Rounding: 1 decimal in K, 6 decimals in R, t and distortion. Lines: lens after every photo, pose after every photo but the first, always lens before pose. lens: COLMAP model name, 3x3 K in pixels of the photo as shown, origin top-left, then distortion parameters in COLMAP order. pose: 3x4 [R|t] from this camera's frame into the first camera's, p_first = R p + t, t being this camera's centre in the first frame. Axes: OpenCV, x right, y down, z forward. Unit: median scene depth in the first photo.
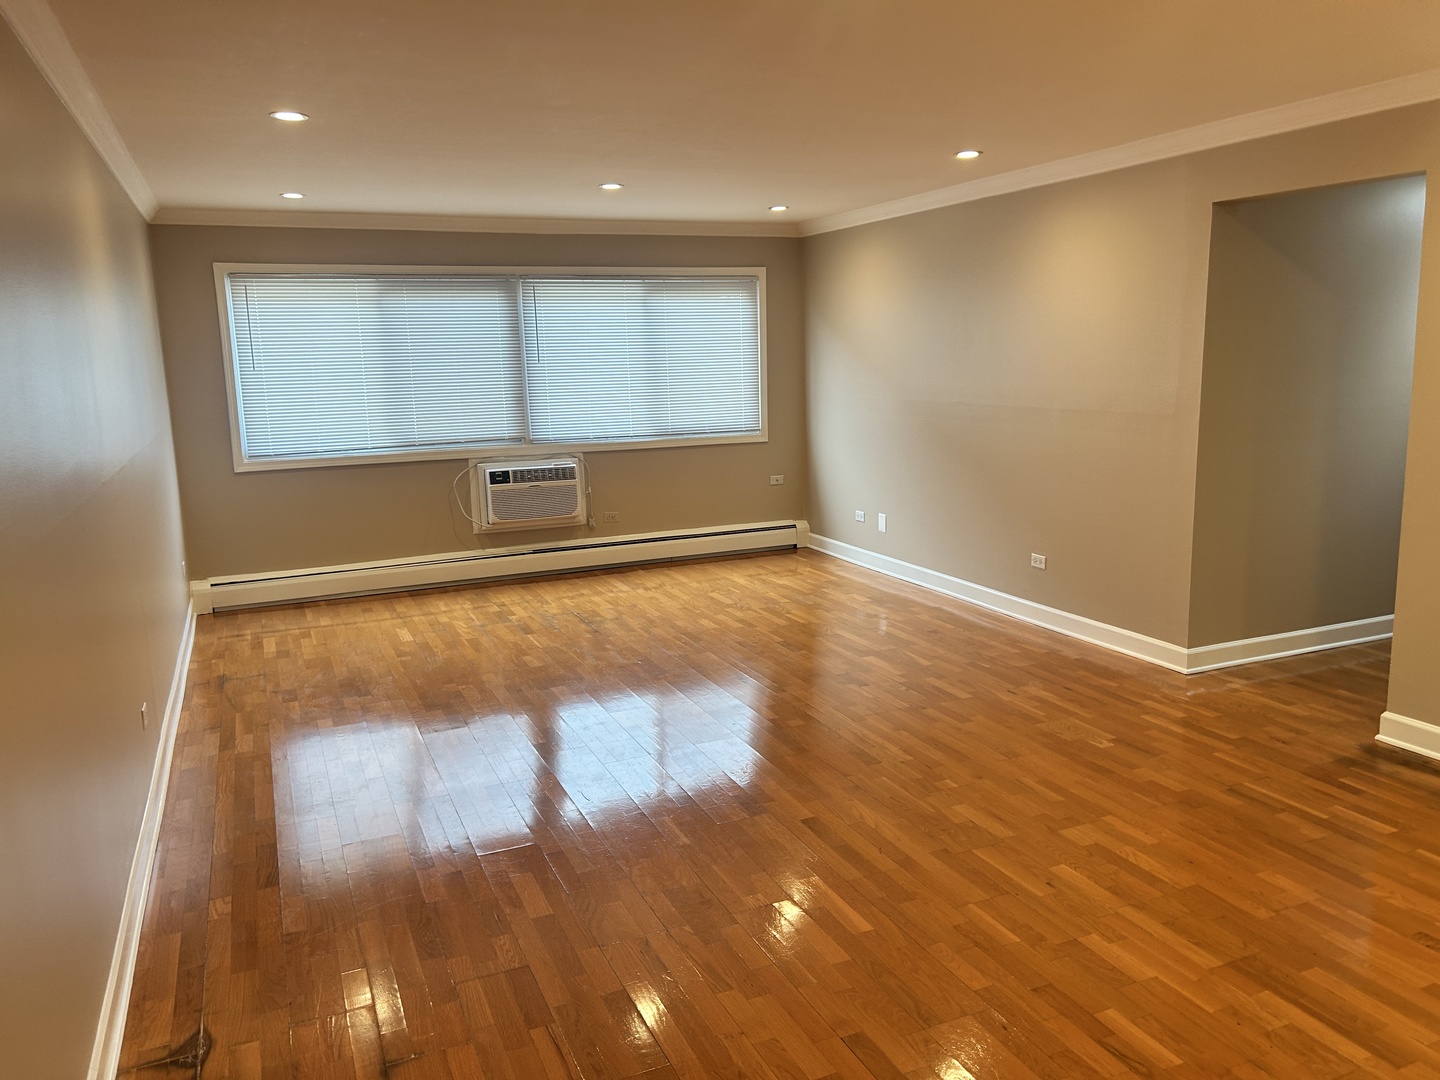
lens RADIAL K [[1079.5, 0, 724.2], [0, 1079.5, 538.8], [0, 0, 1]] dist [0.047988, -0.047782]
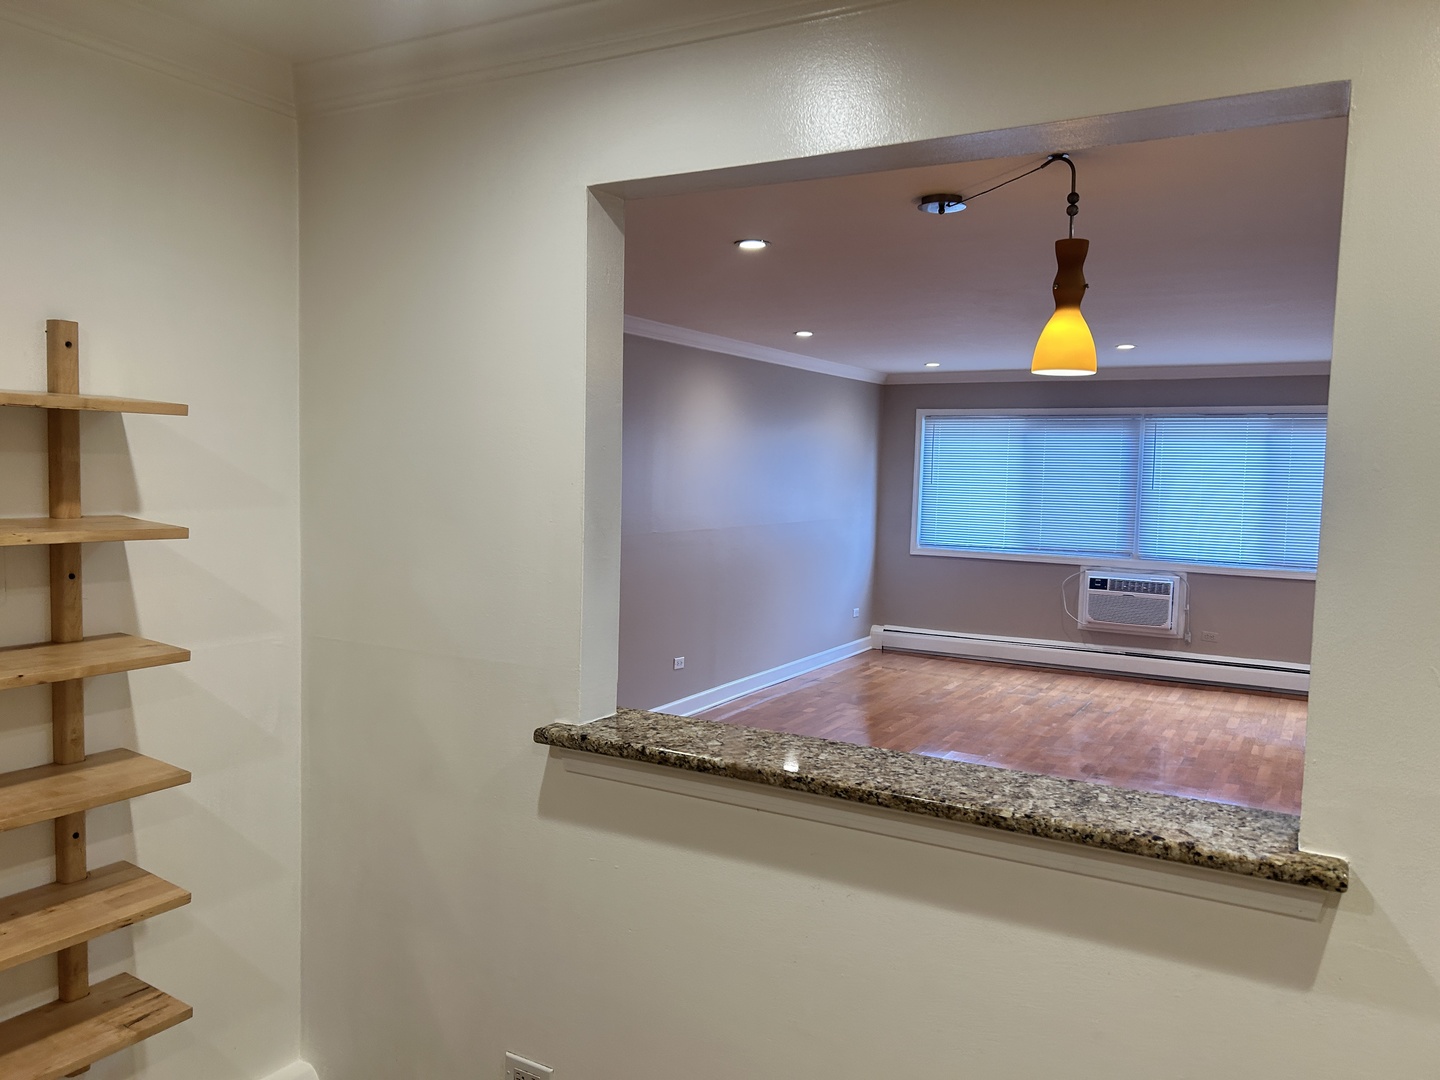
lens RADIAL K [[1079.5, 0, 724.2], [0, 1079.5, 541.8], [0, 0, 1]] dist [0.047988, -0.047782]
pose [[0.588782, 0.093337, -0.802885, 0.489524], [-0.178632, 0.983775, -0.016630, -0.009312], [0.788306, 0.153212, 0.595902, -0.026381]]
